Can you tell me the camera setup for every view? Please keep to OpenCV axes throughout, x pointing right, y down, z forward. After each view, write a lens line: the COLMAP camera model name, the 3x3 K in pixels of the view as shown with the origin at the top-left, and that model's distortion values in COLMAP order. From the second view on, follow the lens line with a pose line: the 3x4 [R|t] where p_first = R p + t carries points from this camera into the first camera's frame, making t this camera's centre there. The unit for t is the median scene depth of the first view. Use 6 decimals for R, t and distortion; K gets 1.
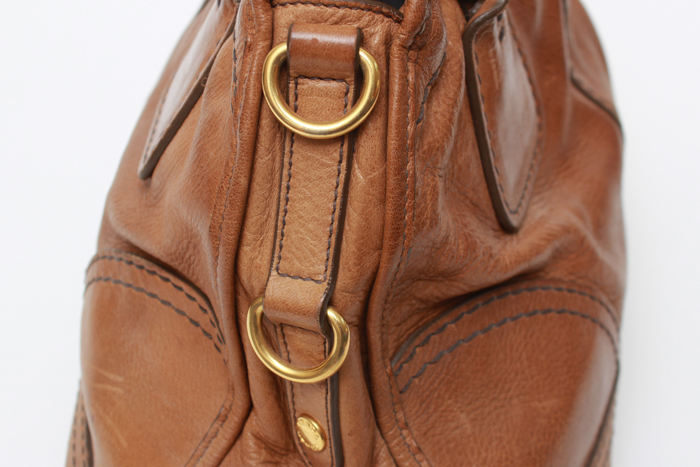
lens RADIAL K [[1036.3, 0, 350.2], [0, 1036.3, 233.4], [0, 0, 1]] dist [-0.021360, 0.000000]
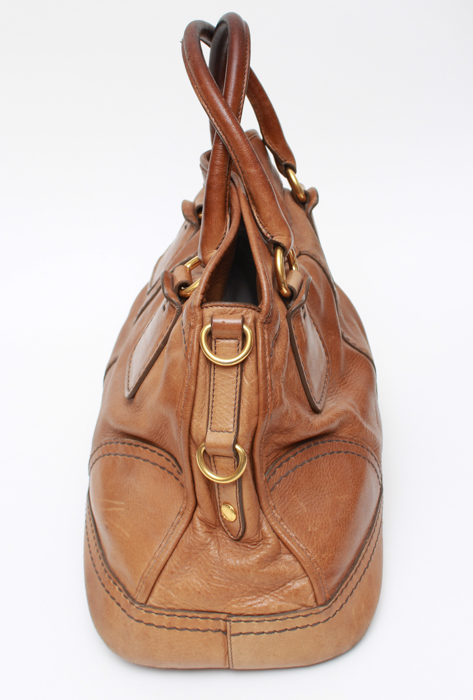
lens RADIAL K [[796.0, 0, 236.4], [0, 796.0, 349.9], [0, 0, 1]] dist [0.005655, 0.000000]
pose [[0.996206, -0.061947, 0.061127, -0.095282], [0.070909, 0.984979, -0.157442, 0.121527], [-0.050456, 0.161180, 0.985635, -0.573470]]
